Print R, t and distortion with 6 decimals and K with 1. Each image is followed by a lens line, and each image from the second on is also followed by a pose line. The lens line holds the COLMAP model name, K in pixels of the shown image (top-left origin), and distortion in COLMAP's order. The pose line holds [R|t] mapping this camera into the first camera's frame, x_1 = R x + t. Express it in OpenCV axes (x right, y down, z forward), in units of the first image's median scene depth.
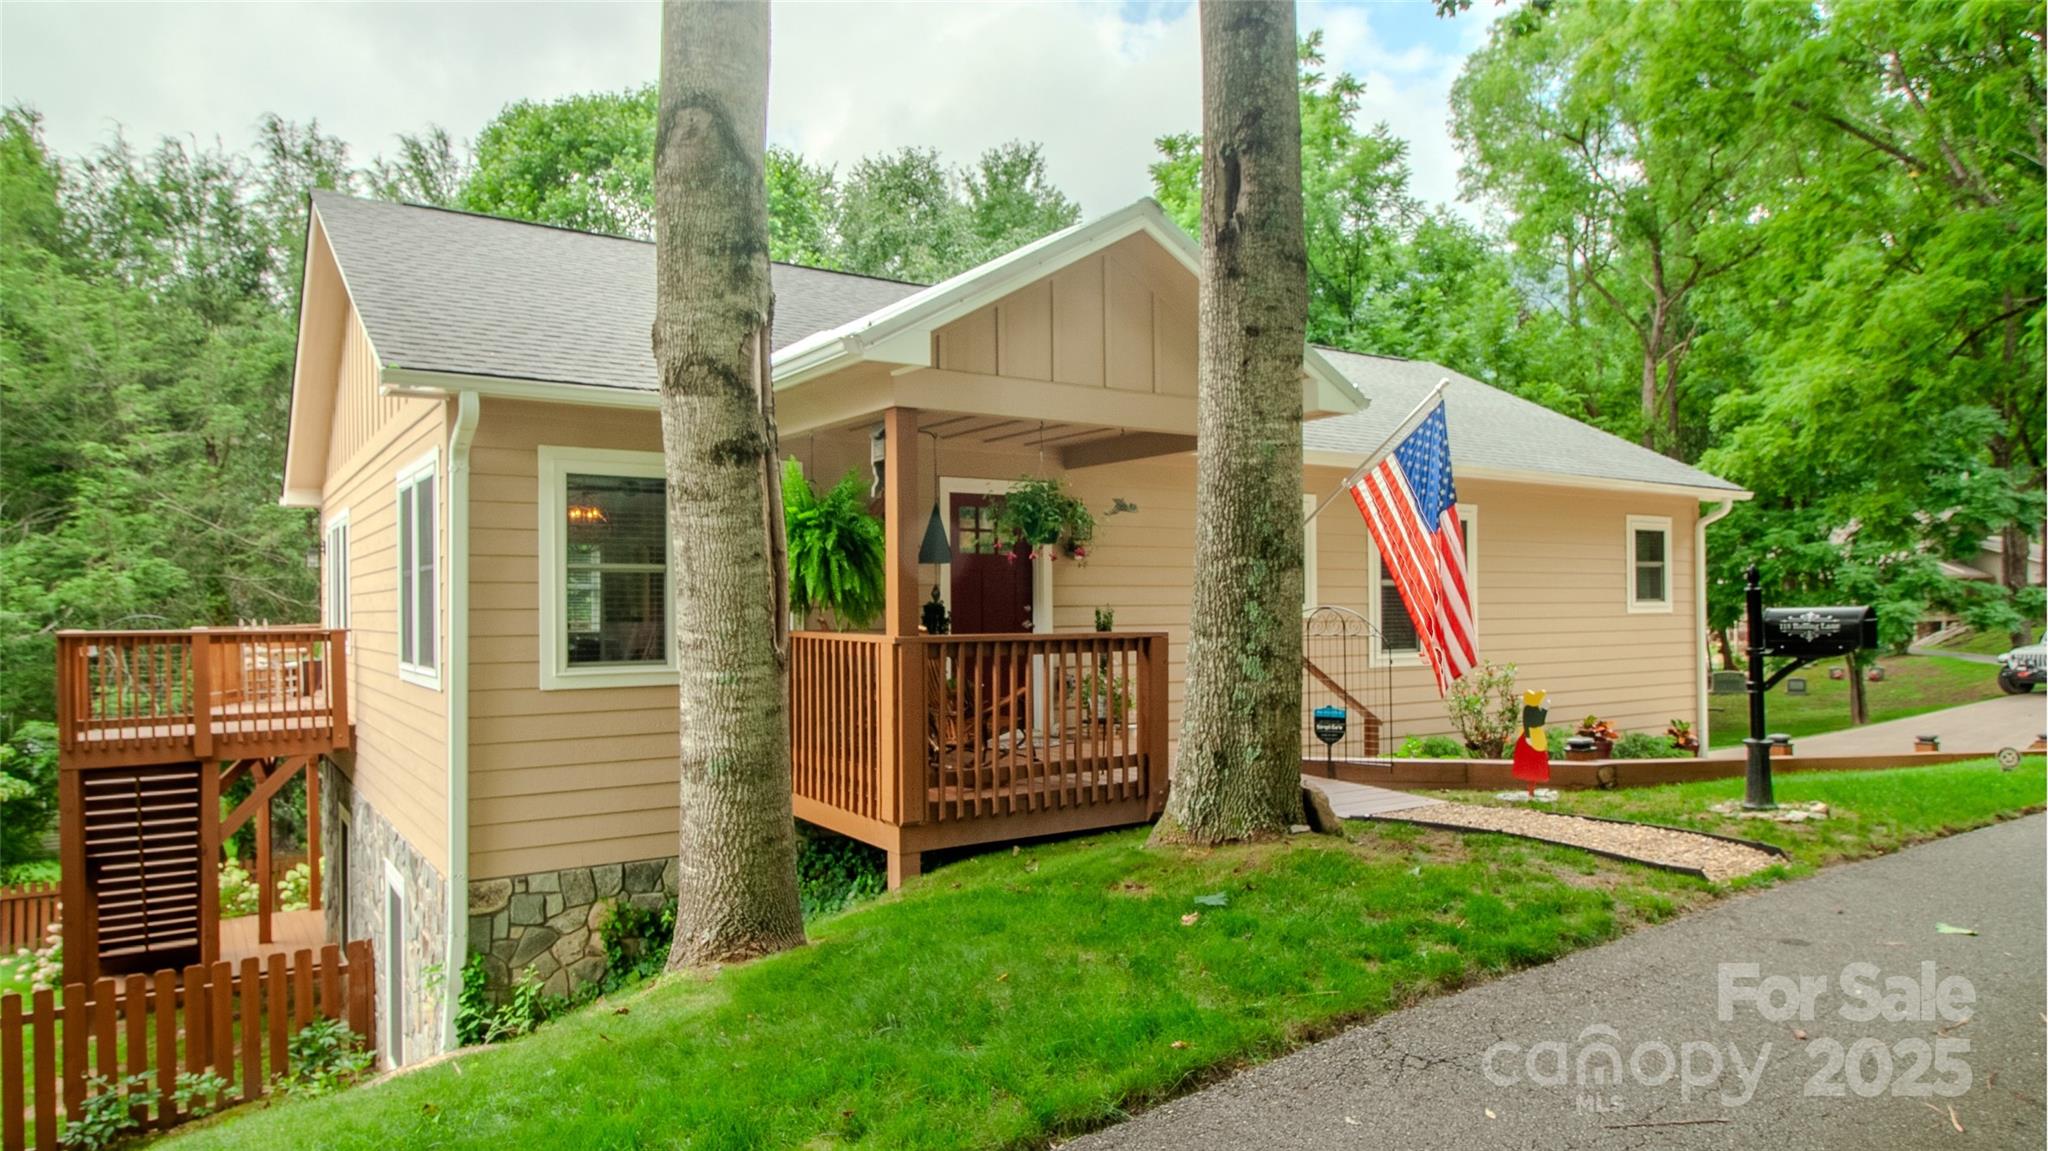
lens RADIAL K [[1255.3, 0, 1024.0], [0, 1255.3, 575.5], [0, 0, 1]] dist [0.005908, -0.002423]
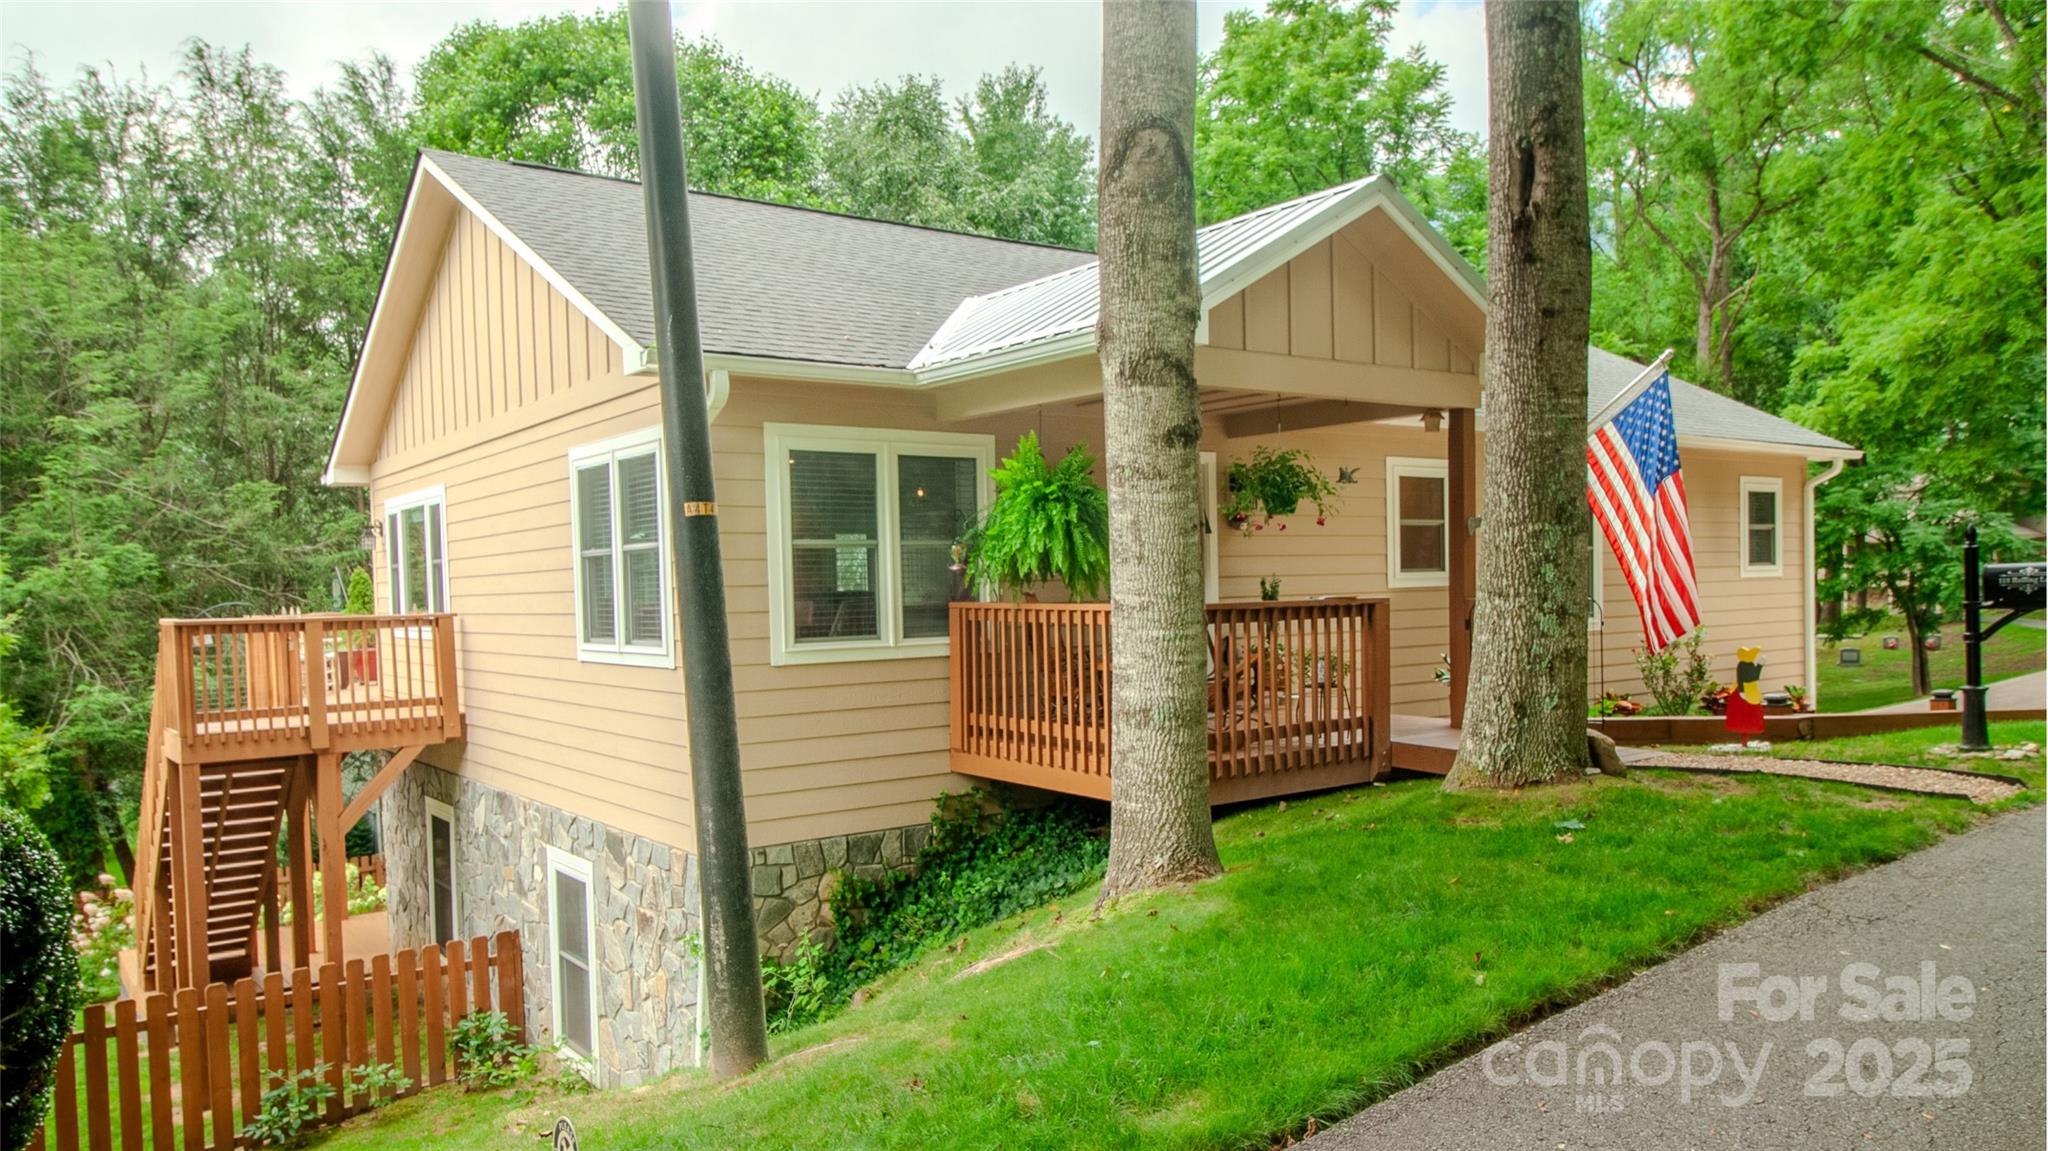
lens RADIAL K [[1431.5, 0, 1019.7], [0, 1431.5, 607.4], [0, 0, 1]] dist [0.012788, -0.009844]
pose [[0.998834, -0.016483, 0.045387, -0.190646], [0.014688, 0.999108, 0.039598, 0.001389], [-0.045999, -0.038885, 0.998184, -0.125216]]
